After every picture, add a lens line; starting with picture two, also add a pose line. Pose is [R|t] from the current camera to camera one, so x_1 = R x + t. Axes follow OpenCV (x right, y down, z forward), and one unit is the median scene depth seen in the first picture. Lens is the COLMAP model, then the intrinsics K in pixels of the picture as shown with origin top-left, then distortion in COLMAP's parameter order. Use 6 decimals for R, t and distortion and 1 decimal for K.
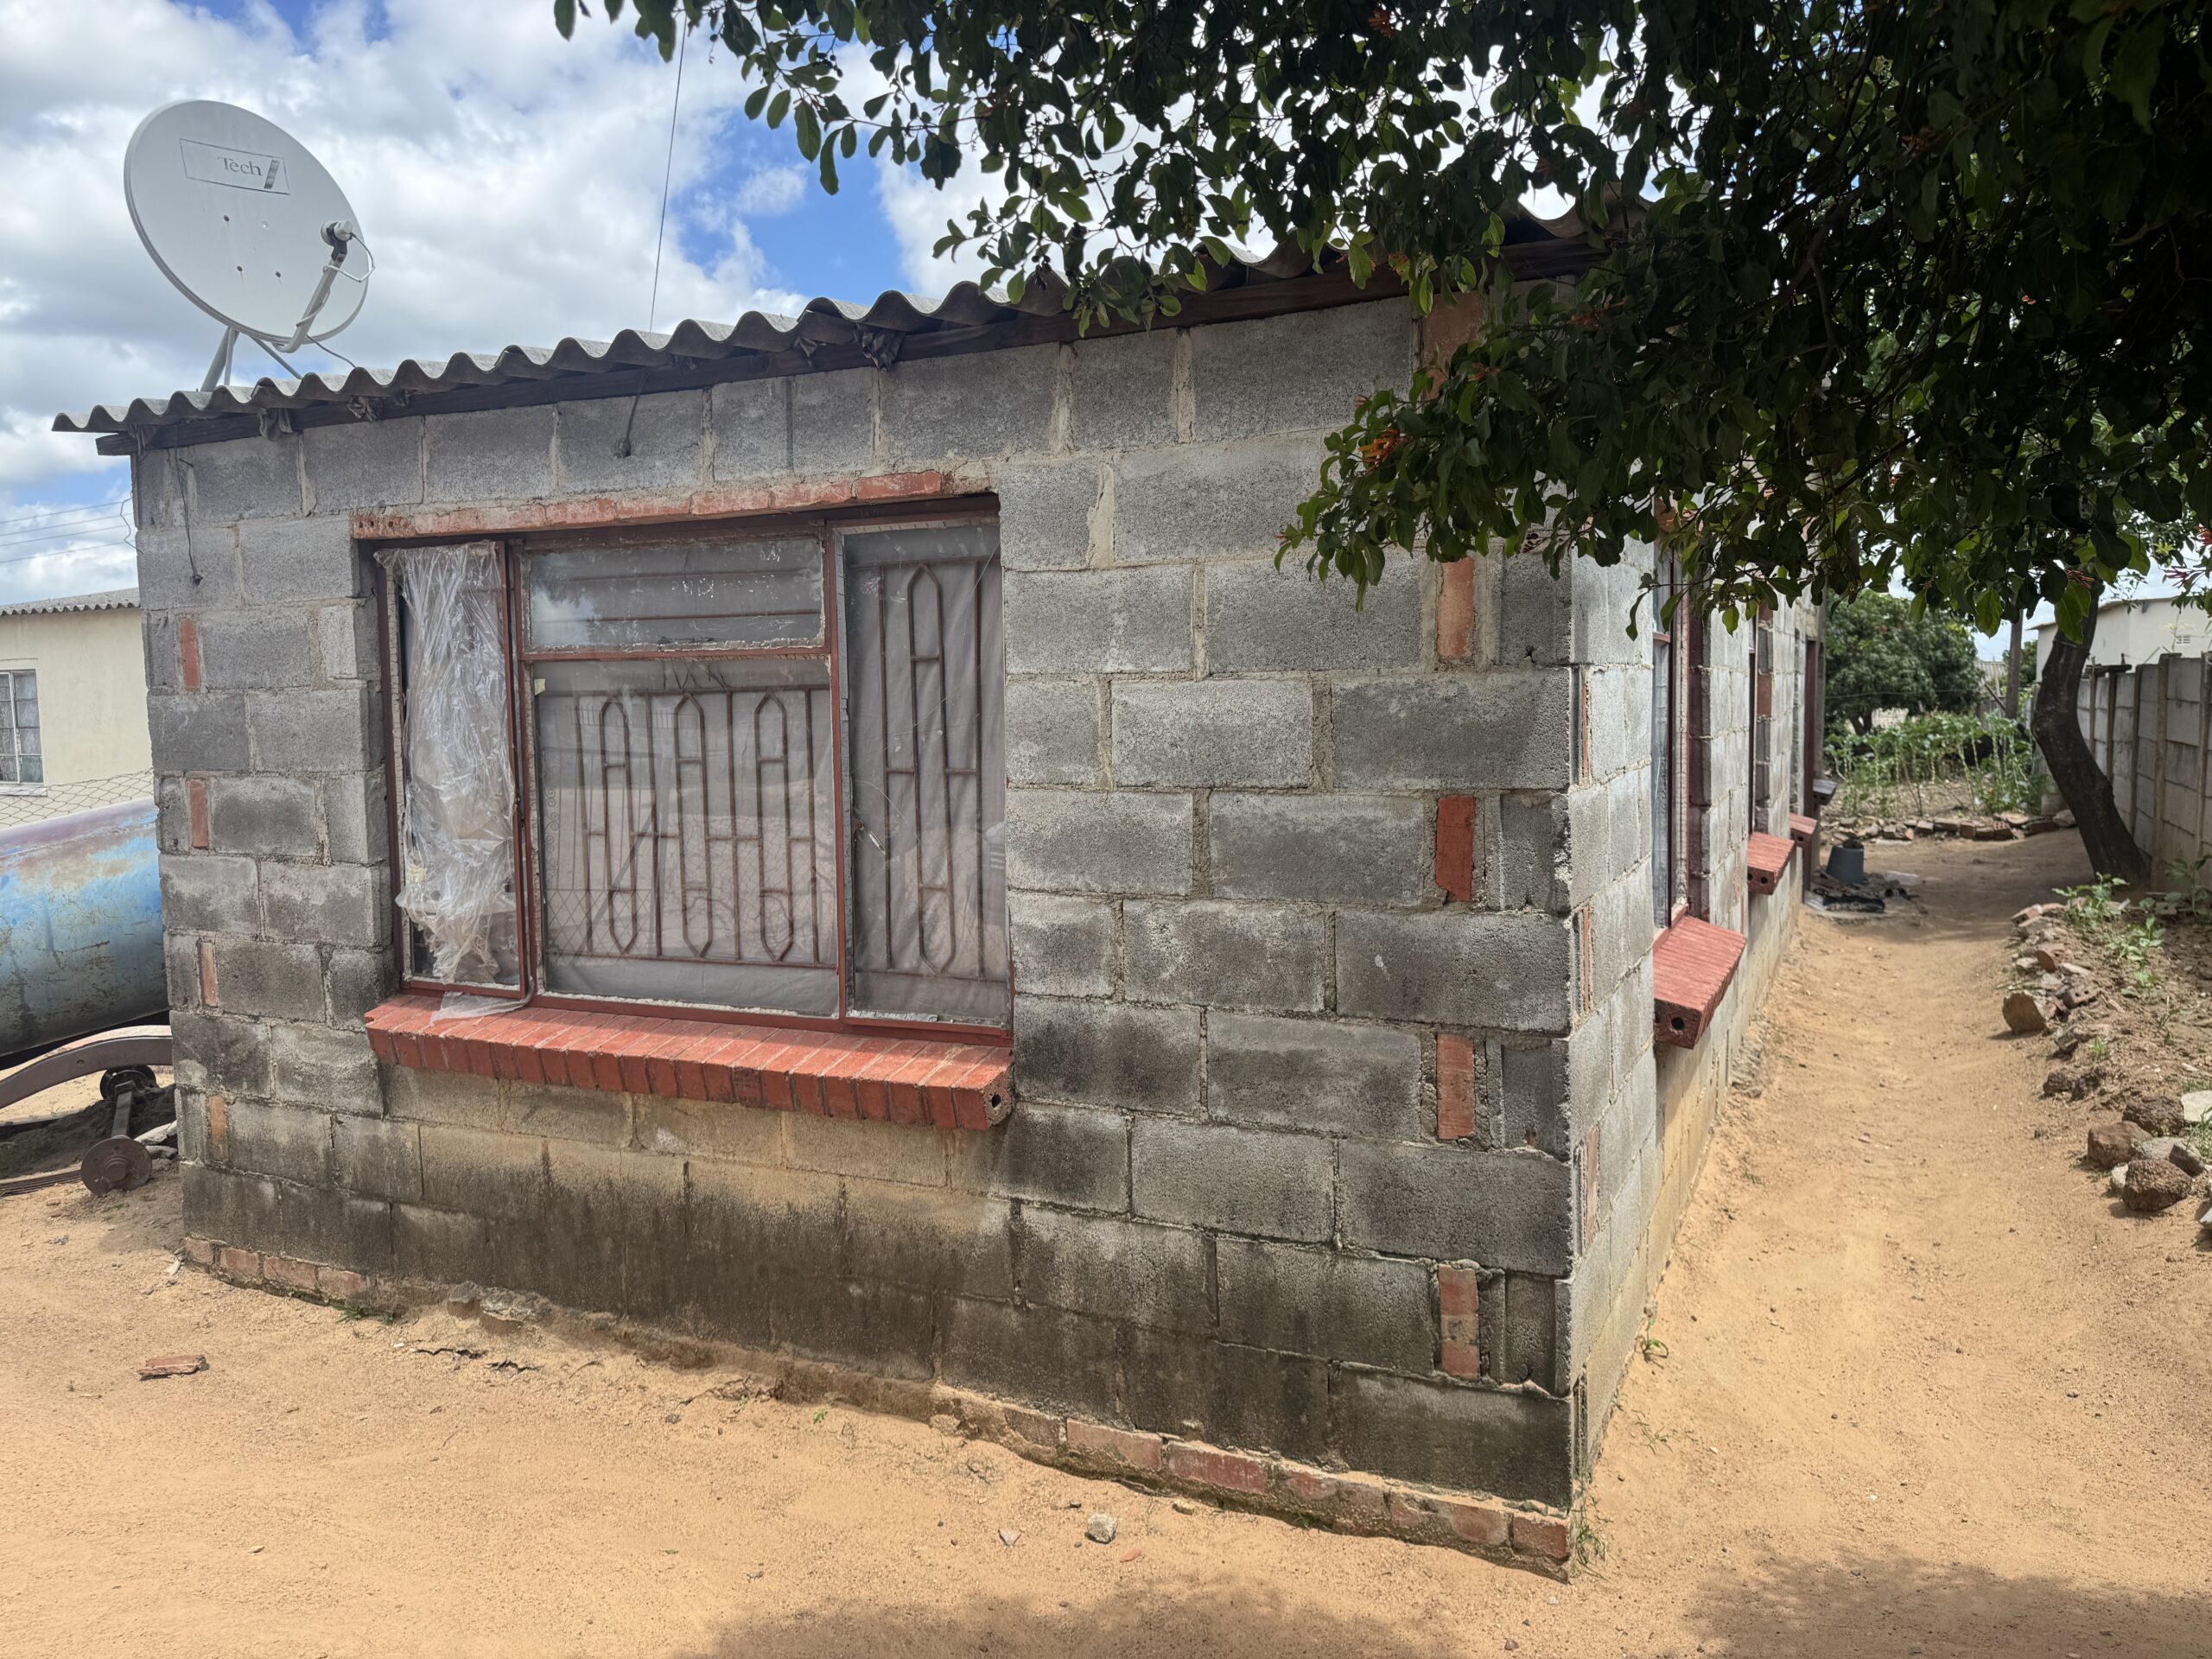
lens RADIAL K [[1588.5, 0, 1106.0], [0, 1588.5, 829.5], [0, 0, 1]] dist [0.045275, -0.044065]
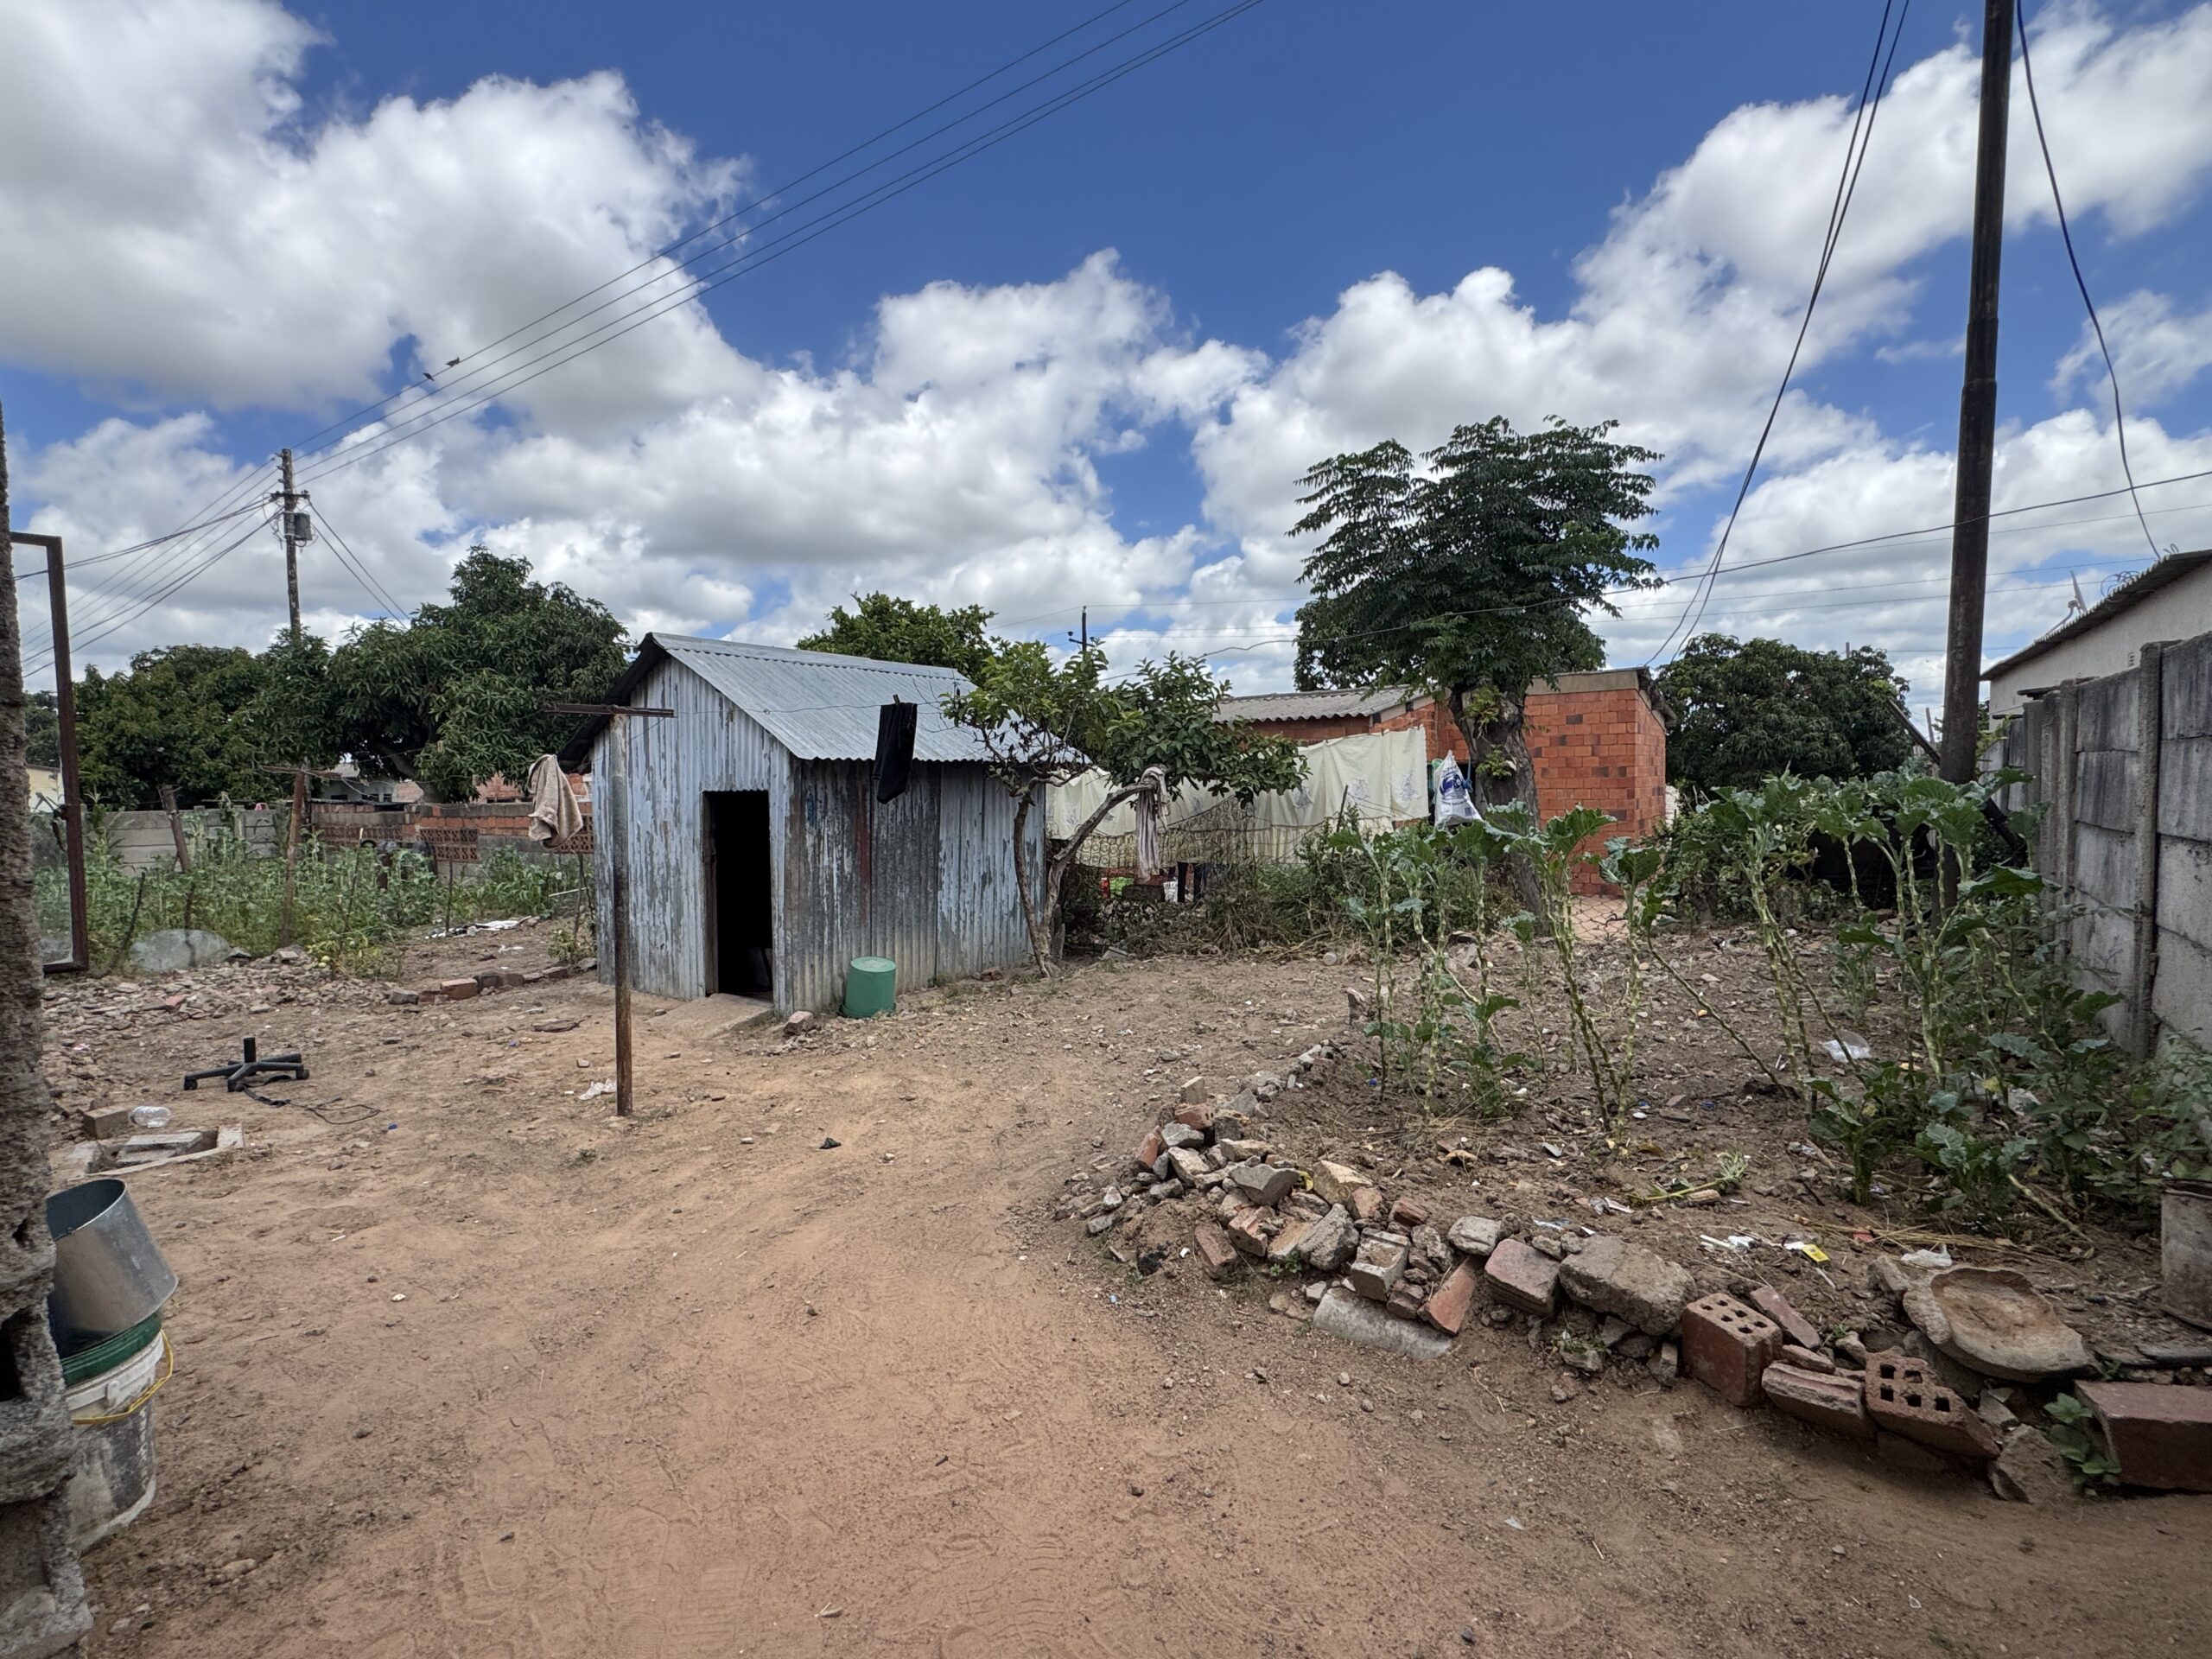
lens RADIAL K [[1043.0, 0, 1106.0], [0, 1043.0, 829.5], [0, 0, 1]] dist [-0.000325, 0.000020]
pose [[0.985681, 0.008069, -0.168428, 1.475000], [-0.013962, 0.999330, -0.033835, -0.169239], [0.168042, 0.035702, 0.985133, 2.623446]]
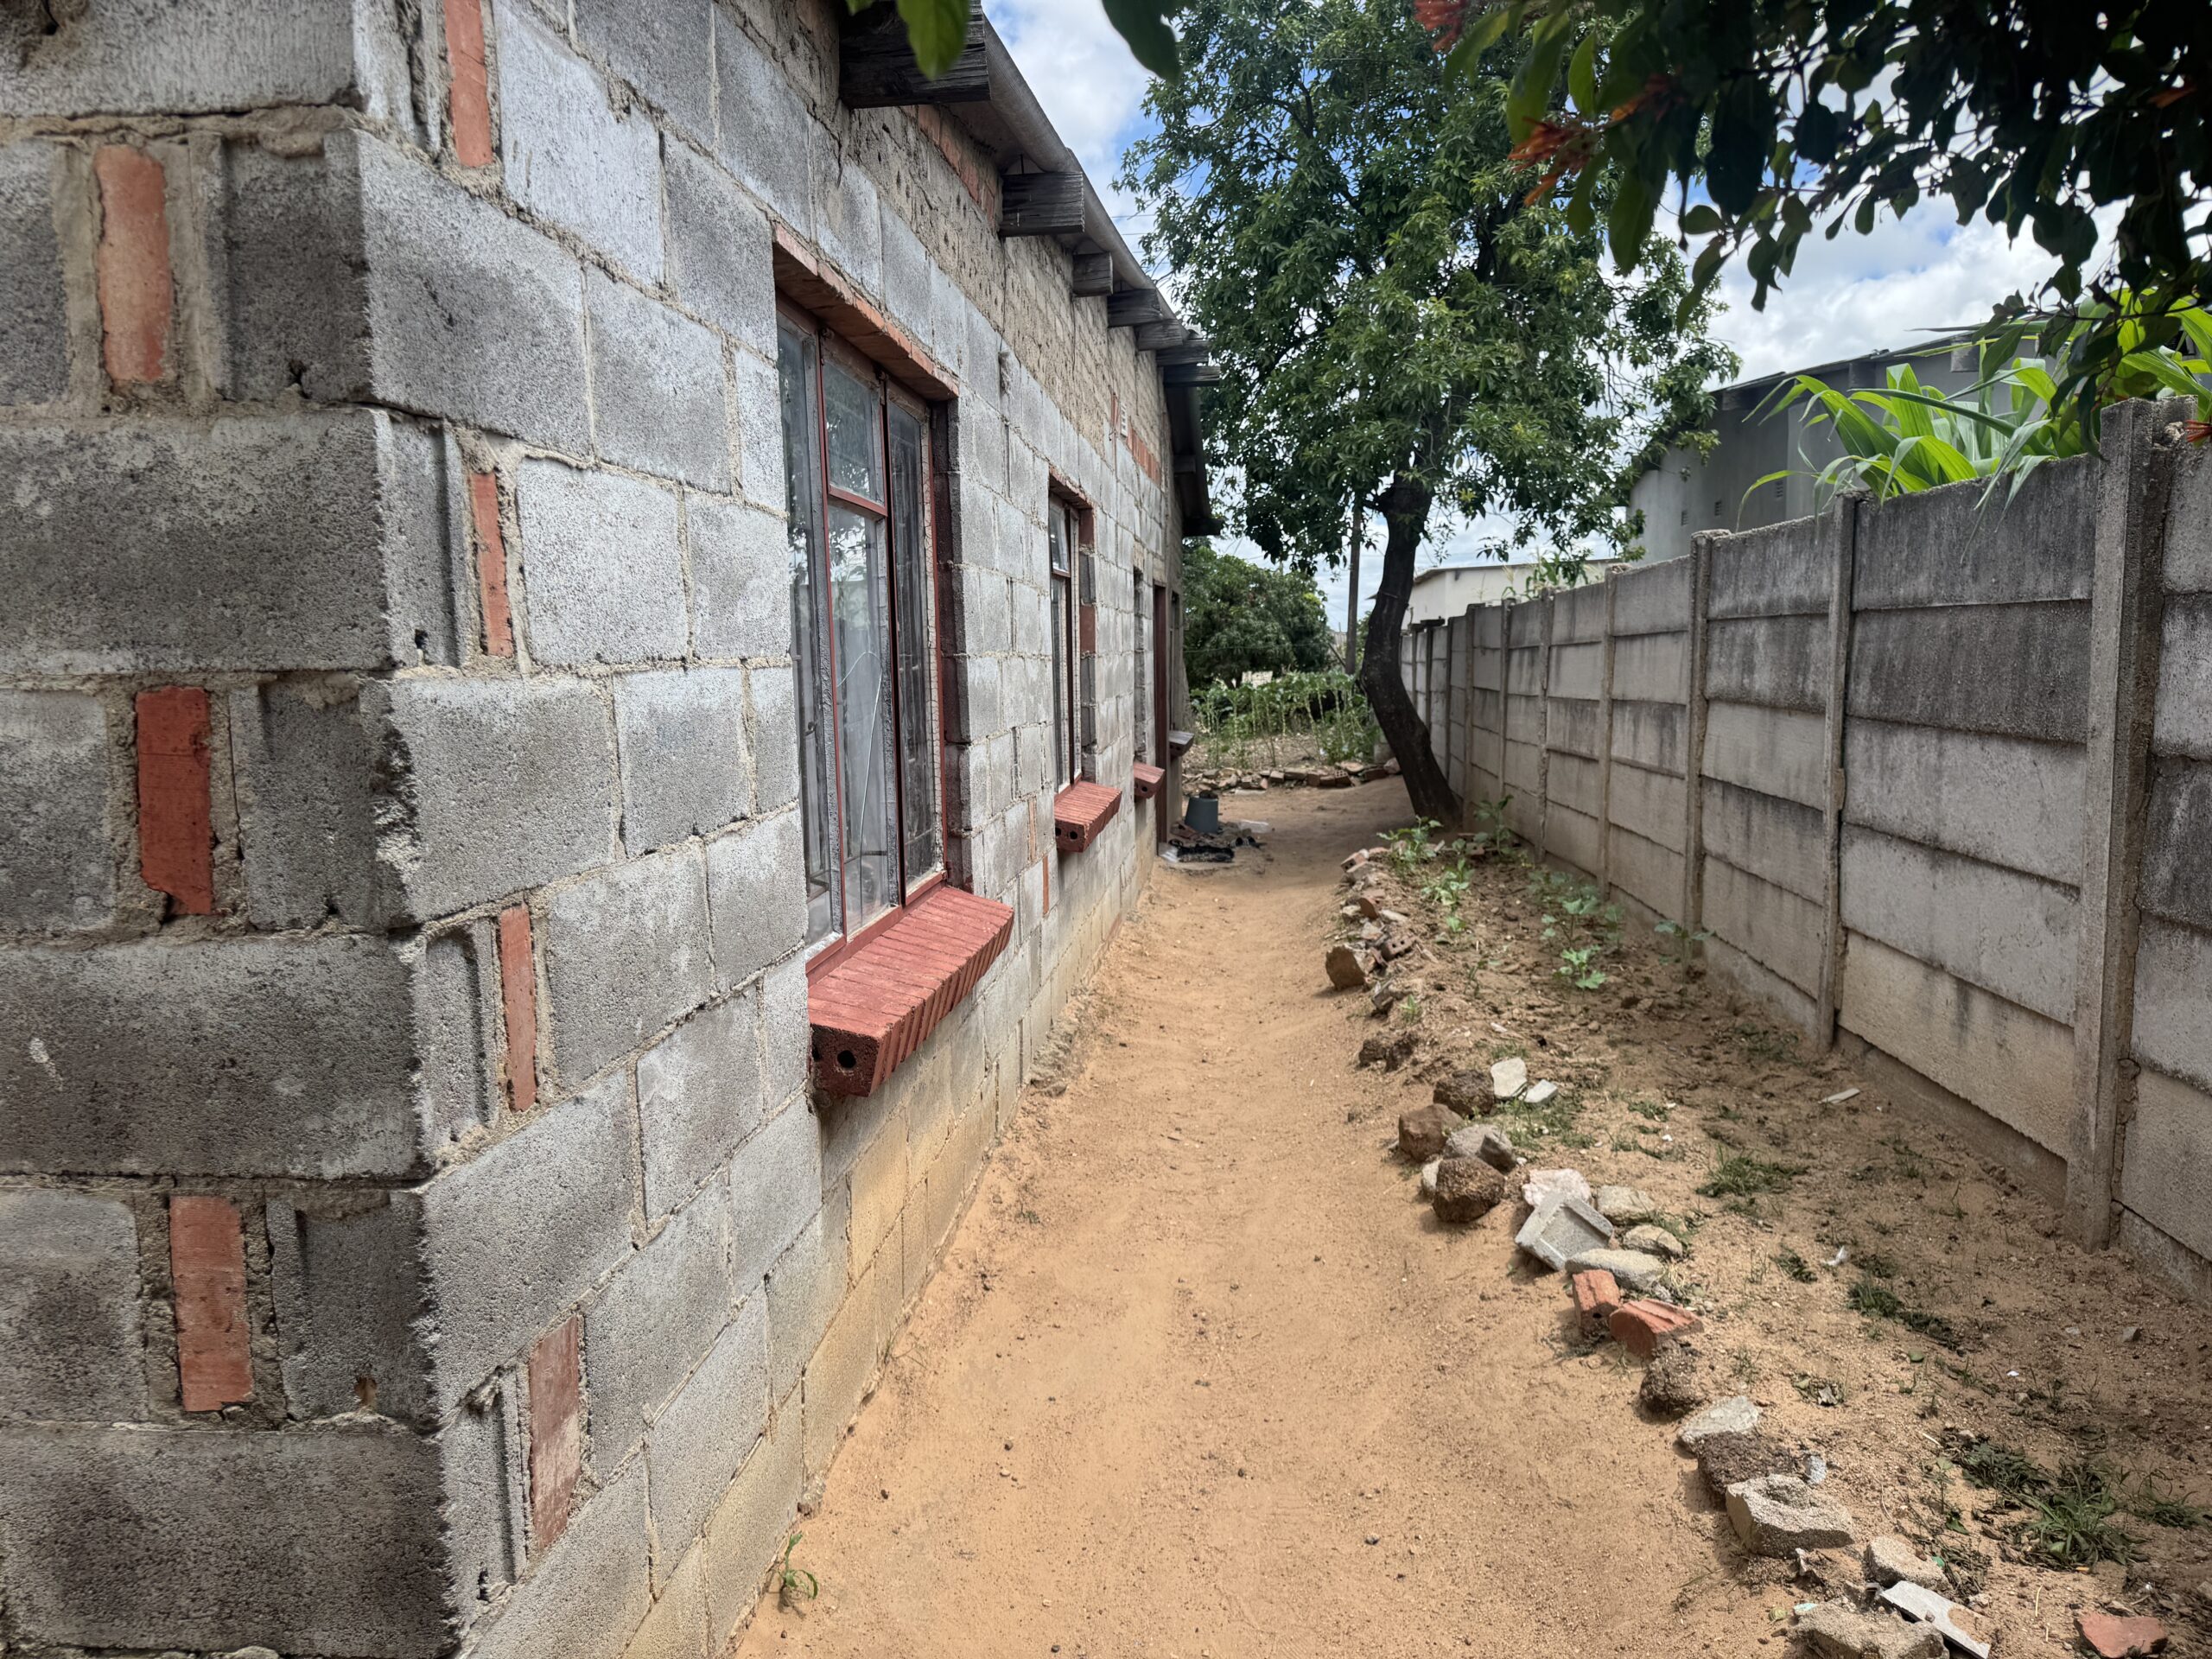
lens RADIAL K [[1551.5, 0, 1106.0], [0, 1551.5, 829.5], [0, 0, 1]] dist [0.171797, -0.160090]
pose [[0.938845, -0.030361, 0.342999, 0.176335], [0.022229, 0.999371, 0.027616, 0.007376], [-0.343622, -0.018303, 0.938930, 0.261484]]
